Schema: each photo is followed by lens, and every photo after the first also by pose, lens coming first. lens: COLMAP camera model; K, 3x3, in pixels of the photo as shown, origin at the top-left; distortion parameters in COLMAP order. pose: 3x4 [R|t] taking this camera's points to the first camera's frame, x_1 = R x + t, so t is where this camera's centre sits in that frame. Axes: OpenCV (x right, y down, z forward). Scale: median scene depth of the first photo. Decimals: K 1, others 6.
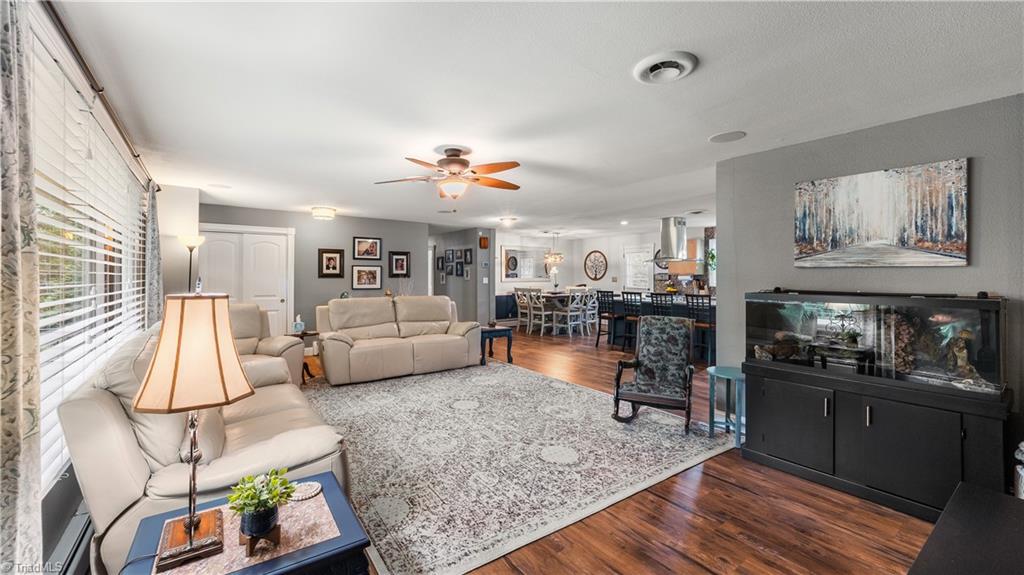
lens RADIAL K [[407.5, 0, 508.3], [0, 407.5, 283.2], [0, 0, 1]] dist [-0.001982, 0.000189]
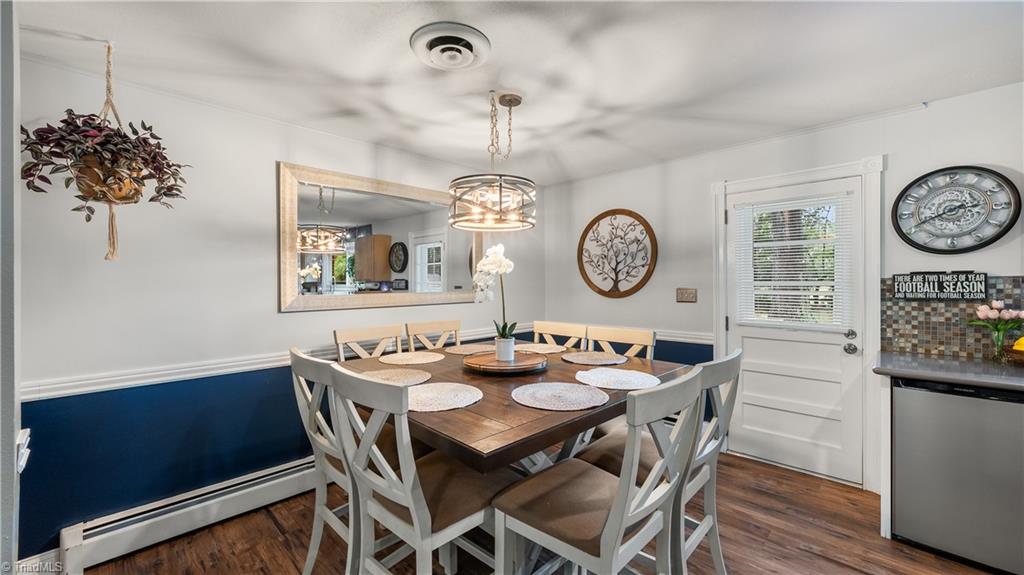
lens RADIAL K [[407.5, 0, 508.3], [0, 407.5, 283.2], [0, 0, 1]] dist [-0.001982, 0.000189]
pose [[0.988573, -0.006962, 0.150580, 0.196519], [0.010205, 0.999732, -0.020777, -0.033186], [-0.150395, 0.022076, 0.988380, 1.751386]]
